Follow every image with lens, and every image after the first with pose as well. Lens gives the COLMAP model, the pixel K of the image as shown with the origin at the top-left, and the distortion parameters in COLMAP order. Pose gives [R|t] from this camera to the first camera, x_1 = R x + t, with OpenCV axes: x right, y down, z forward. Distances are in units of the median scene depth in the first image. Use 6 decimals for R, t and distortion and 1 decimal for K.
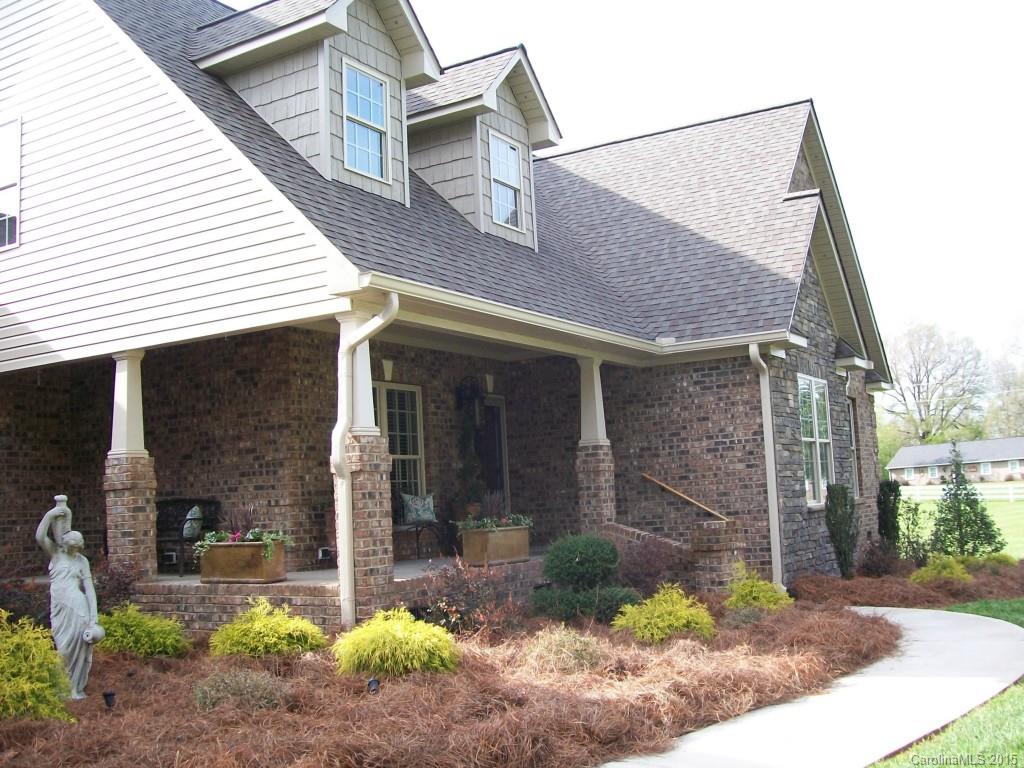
lens RADIAL K [[1093.4, 0, 522.4], [0, 1093.4, 386.9], [0, 0, 1]] dist [-0.139064, 0.000000]
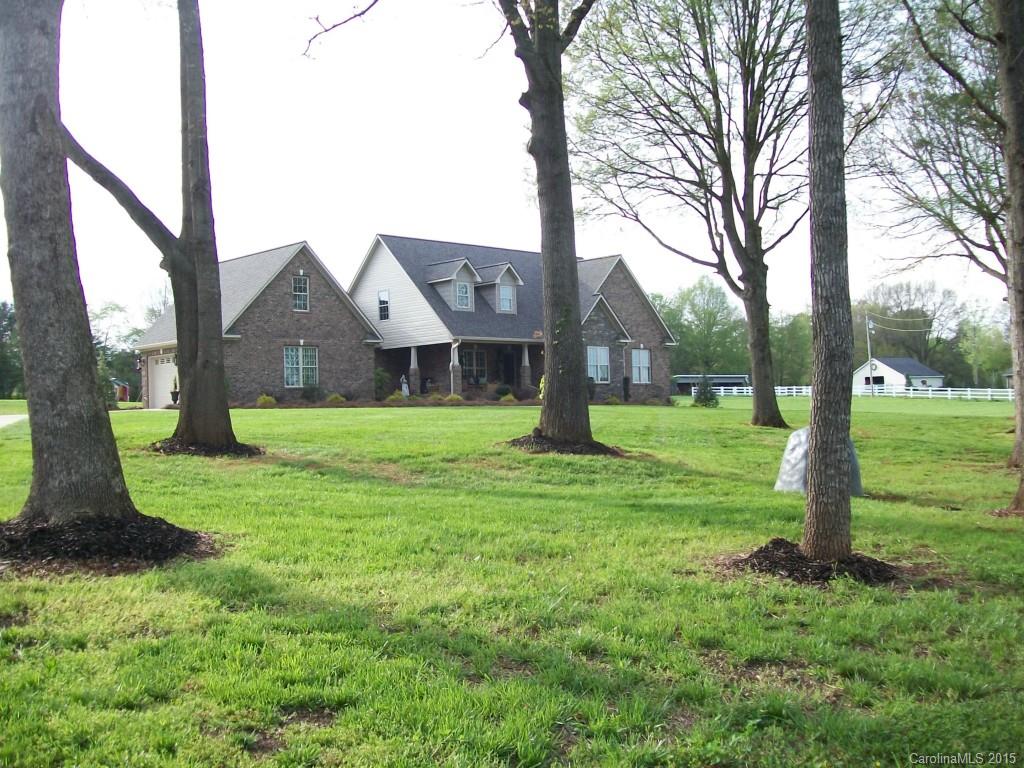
lens RADIAL K [[1093.4, 0, 502.3], [0, 1093.4, 375.1], [0, 0, 1]] dist [-0.139064, 0.000000]
pose [[0.960316, 0.012187, -0.278647, 1.306669], [0.010233, 0.996833, 0.078863, -0.271966], [0.278726, -0.078585, 0.957150, -3.397949]]
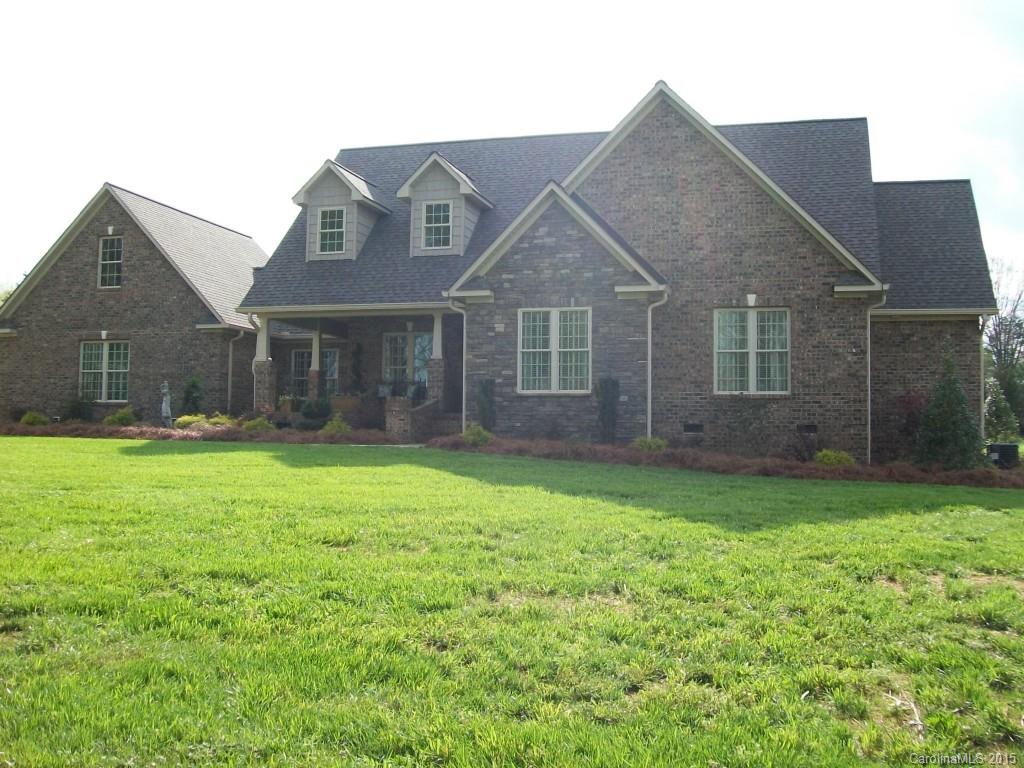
lens RADIAL K [[1093.4, 0, 515.6], [0, 1093.4, 389.4], [0, 0, 1]] dist [-0.139064, 0.000000]
pose [[0.248867, -0.002289, -0.968535, 2.326600], [0.074828, 0.997054, 0.016871, 0.100393], [0.965643, -0.076672, 0.248305, 0.770729]]
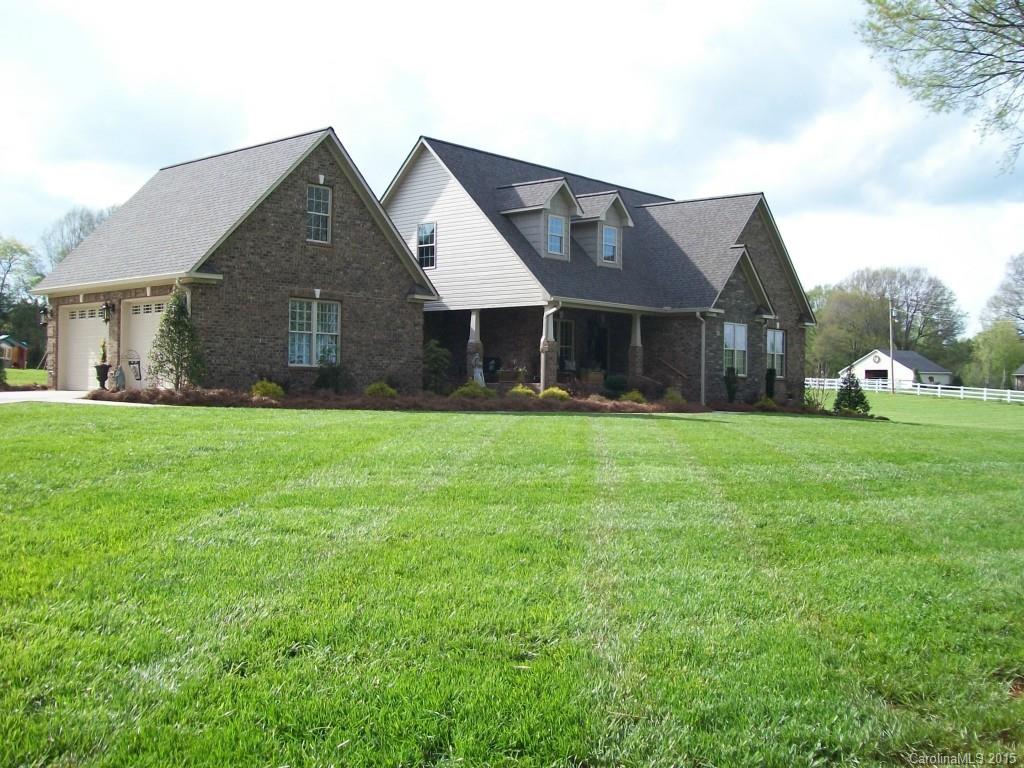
lens RADIAL K [[1093.4, 0, 521.2], [0, 1093.4, 382.9], [0, 0, 1]] dist [-0.139064, 0.000000]
pose [[0.981540, 0.061747, -0.181014, 0.333460], [-0.042387, 0.993145, 0.108937, -0.164197], [0.186500, -0.099254, 0.977429, -2.011396]]
